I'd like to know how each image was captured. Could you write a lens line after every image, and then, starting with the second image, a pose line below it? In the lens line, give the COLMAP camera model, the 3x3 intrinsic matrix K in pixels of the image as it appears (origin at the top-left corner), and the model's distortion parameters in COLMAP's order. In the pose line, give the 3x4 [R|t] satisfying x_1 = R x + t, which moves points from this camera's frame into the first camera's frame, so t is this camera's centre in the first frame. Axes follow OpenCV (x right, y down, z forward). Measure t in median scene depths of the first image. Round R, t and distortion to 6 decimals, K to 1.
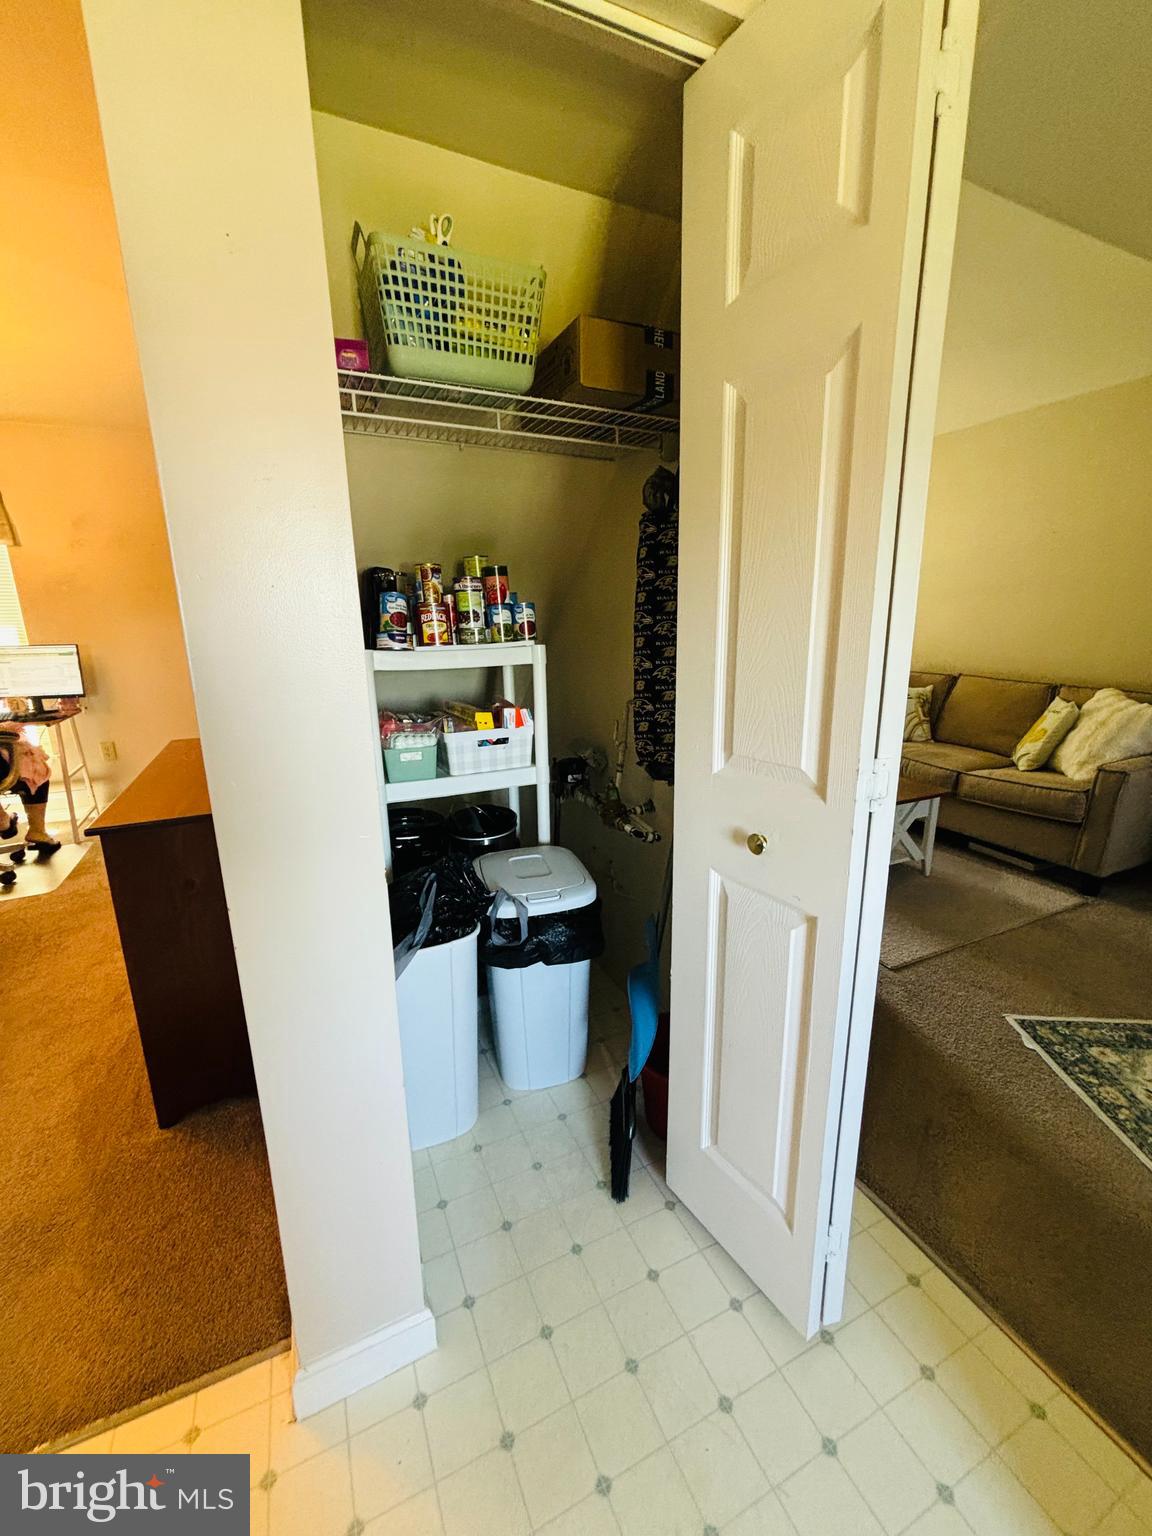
lens RADIAL K [[618.8, 0, 582.6], [0, 618.8, 760.4], [0, 0, 1]] dist [0.002725, -0.000862]
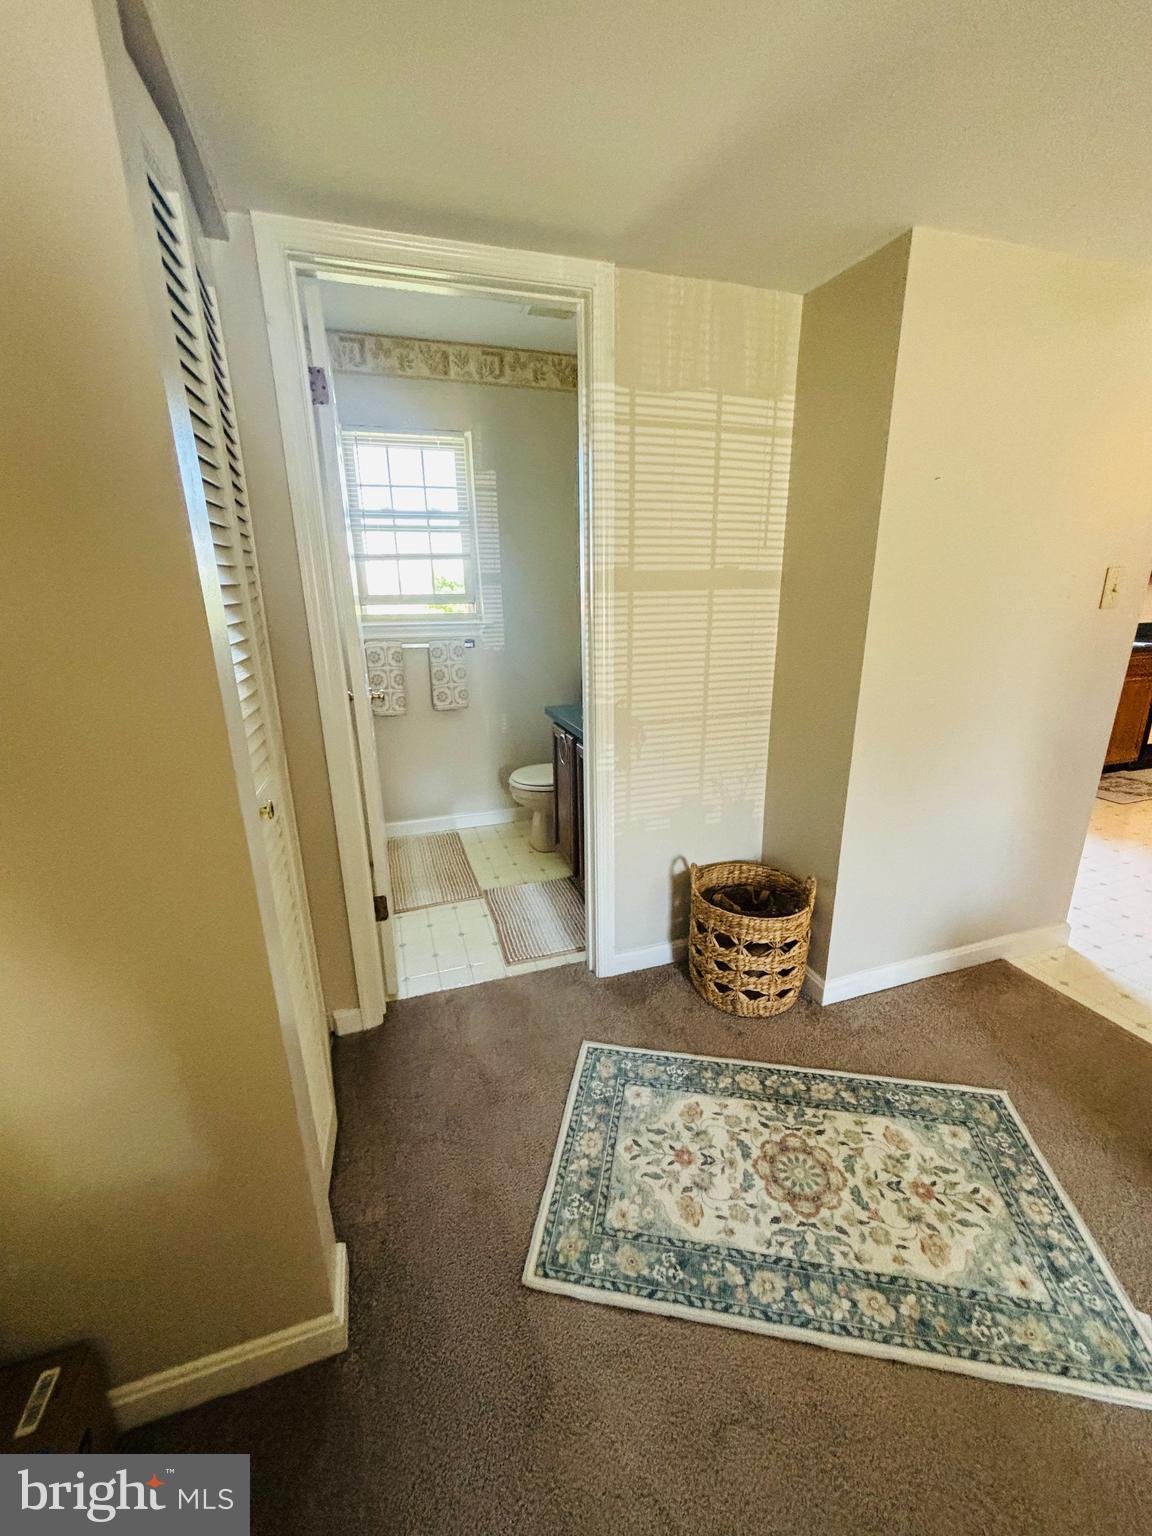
lens RADIAL K [[618.8, 0, 572.0], [0, 618.8, 762.4], [0, 0, 1]] dist [0.002725, -0.000862]
pose [[-0.992034, -0.009075, 0.125640, 1.356552], [0.053523, 0.872525, 0.485629, -0.398451], [-0.114031, 0.488486, -0.865089, 1.482094]]
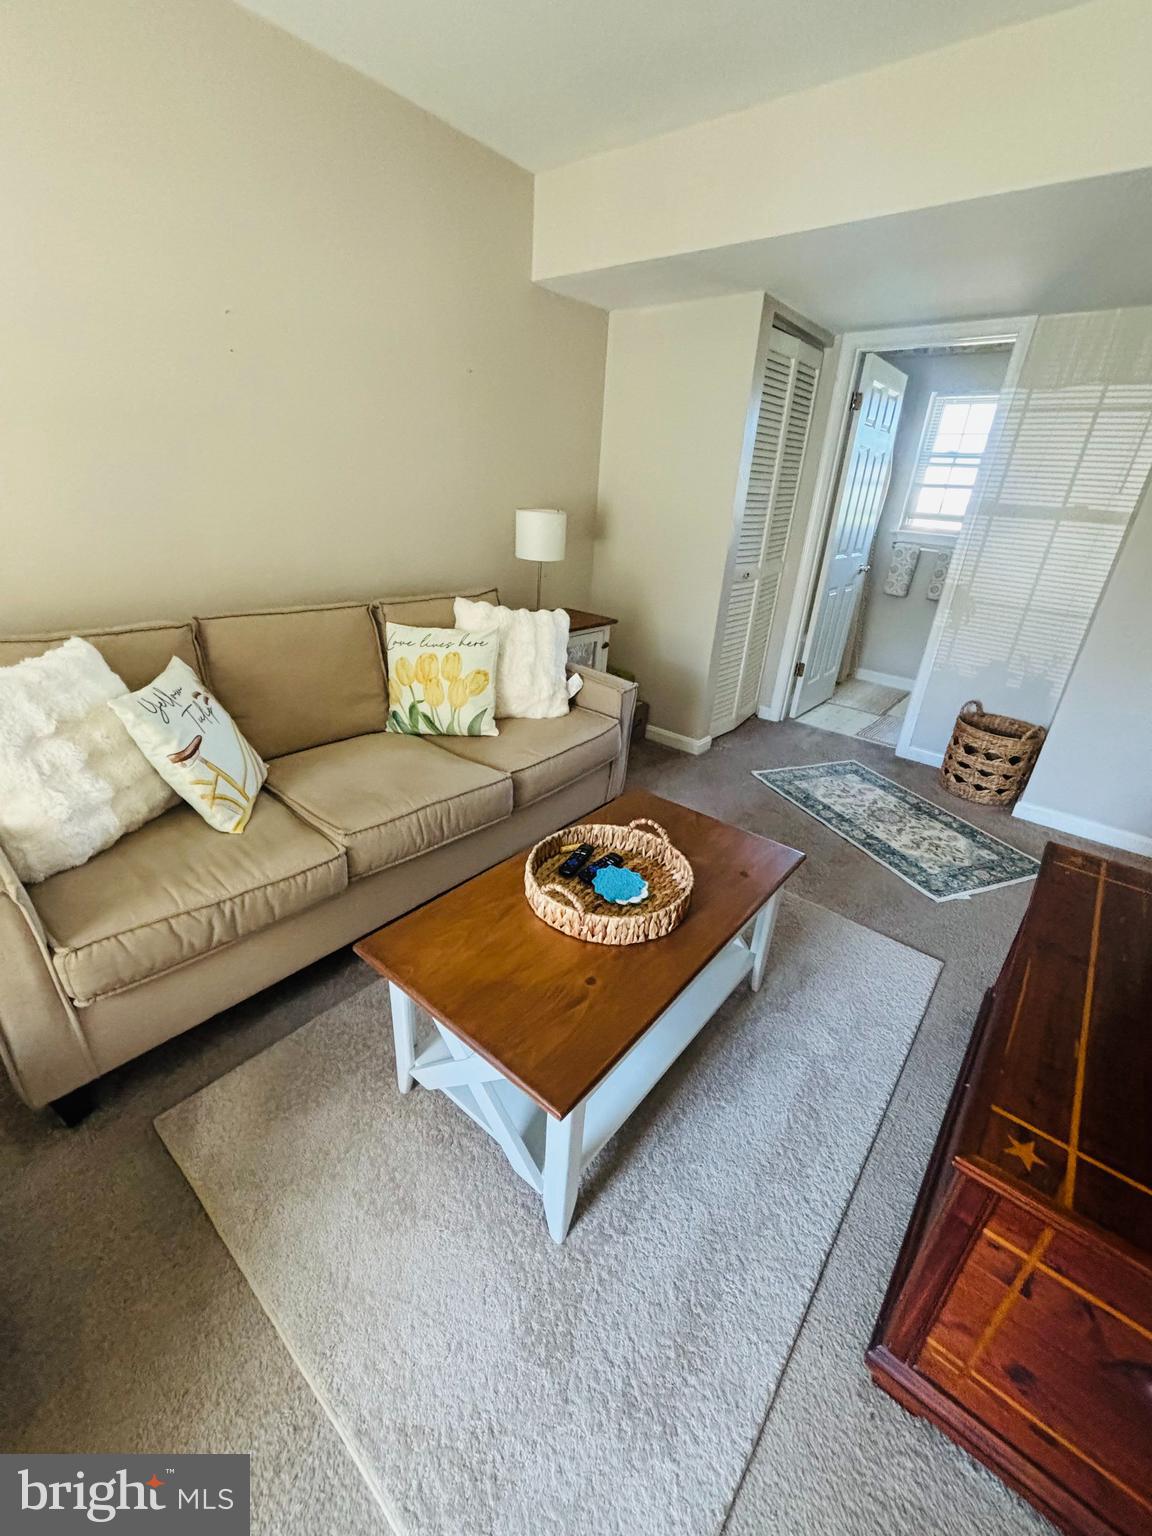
lens RADIAL K [[618.8, 0, 579.4], [0, 618.8, 771.2], [0, 0, 1]] dist [0.002725, -0.000862]
pose [[-0.423625, -0.394658, 0.815344, 0.142651], [0.148961, 0.857495, 0.492456, -0.553701], [-0.893505, 0.330071, -0.304468, 2.235972]]
